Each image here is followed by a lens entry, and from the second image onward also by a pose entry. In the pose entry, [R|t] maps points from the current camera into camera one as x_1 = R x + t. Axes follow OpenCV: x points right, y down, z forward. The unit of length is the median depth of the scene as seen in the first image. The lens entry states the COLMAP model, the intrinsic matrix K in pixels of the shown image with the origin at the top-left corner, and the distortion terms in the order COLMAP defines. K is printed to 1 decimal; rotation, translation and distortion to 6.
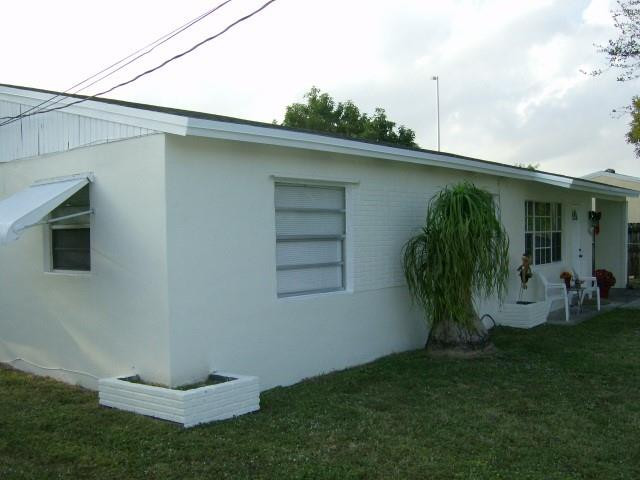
lens RADIAL K [[705.8, 0, 320.0], [0, 705.8, 240.0], [0, 0, 1]] dist [-0.193229, -0.008257]
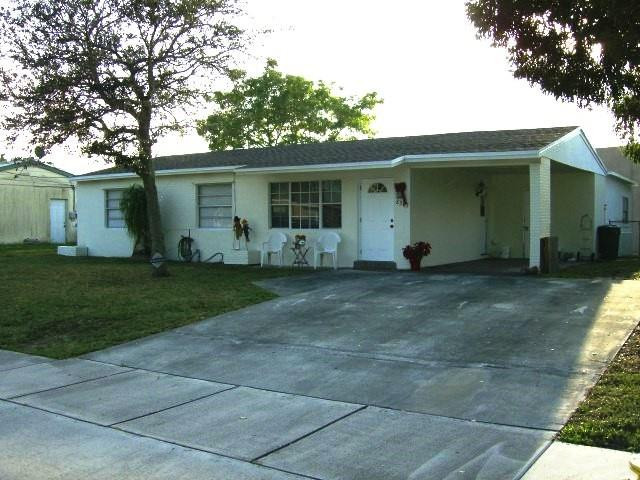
lens RADIAL K [[705.8, 0, 320.0], [0, 705.8, 240.0], [0, 0, 1]] dist [-0.193229, -0.008257]
pose [[0.084113, 0.018379, -0.996287, 2.437636], [-0.024123, 0.999574, 0.016403, 0.050541], [0.996164, 0.022654, 0.084521, 1.338925]]
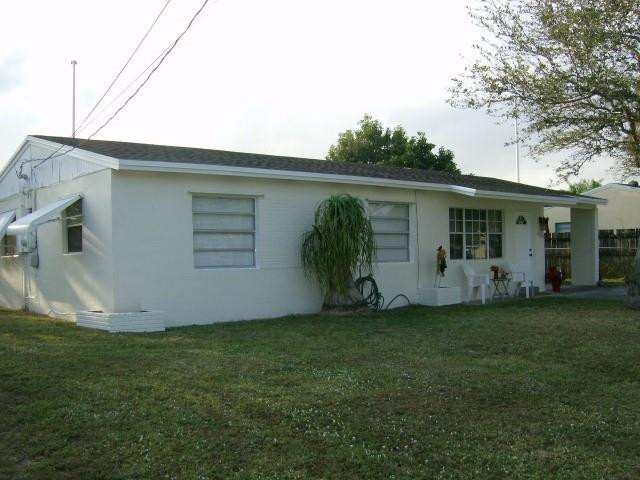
lens RADIAL K [[705.8, 0, 320.0], [0, 705.8, 240.0], [0, 0, 1]] dist [-0.193229, -0.008257]
pose [[0.983994, -0.008798, -0.177985, 0.404270], [0.003744, 0.999581, -0.028711, 0.052336], [0.178163, 0.027585, 0.983614, -0.406939]]
